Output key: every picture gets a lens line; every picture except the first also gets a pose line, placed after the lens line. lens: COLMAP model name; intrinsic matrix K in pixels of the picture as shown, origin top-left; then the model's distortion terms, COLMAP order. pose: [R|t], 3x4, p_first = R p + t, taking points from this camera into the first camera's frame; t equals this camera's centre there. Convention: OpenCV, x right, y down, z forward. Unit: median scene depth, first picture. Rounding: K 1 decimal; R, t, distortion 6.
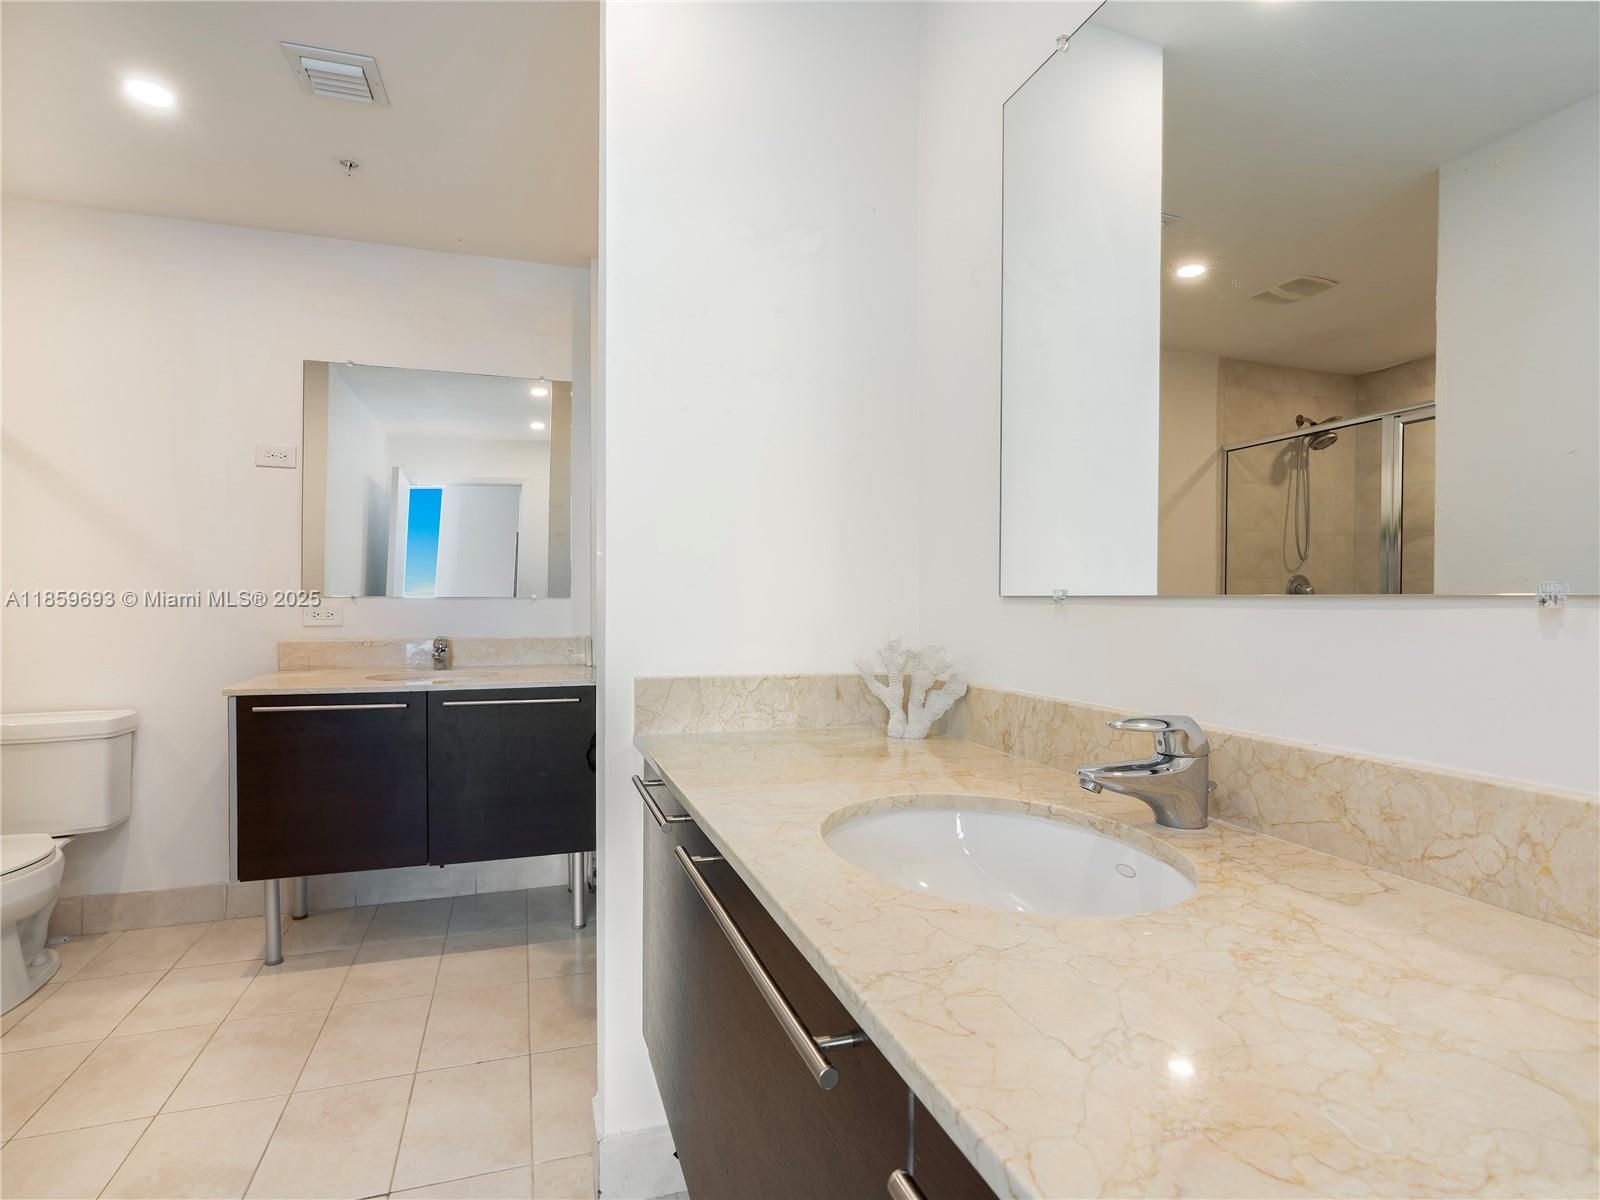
lens RADIAL K [[797.9, 0, 780.8], [0, 797.9, 607.7], [0, 0, 1]] dist [-0.001768, 0.000173]
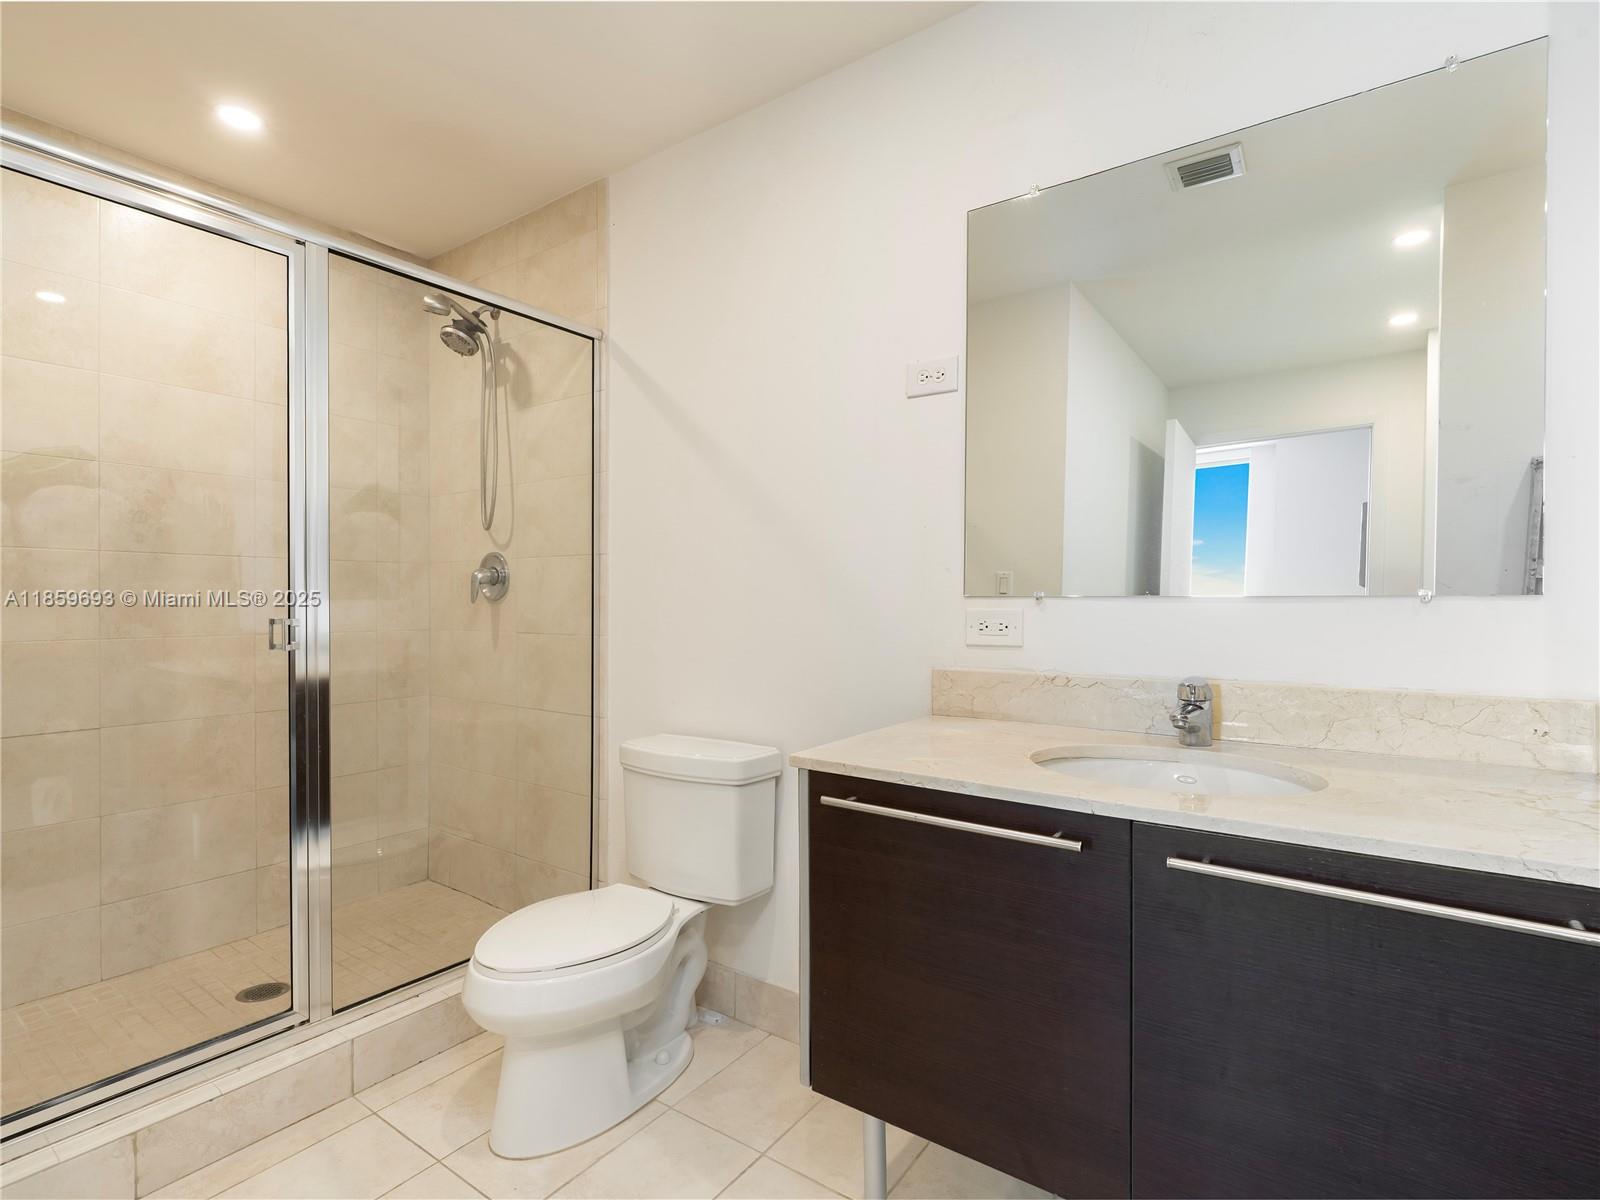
lens RADIAL K [[797.9, 0, 780.8], [0, 797.9, 607.7], [0, 0, 1]] dist [-0.001768, 0.000173]
pose [[0.585624, 0.004499, -0.810570, -0.185368], [-0.004269, 0.999988, 0.002465, -0.006884], [0.810571, 0.002017, 0.585636, 0.528117]]
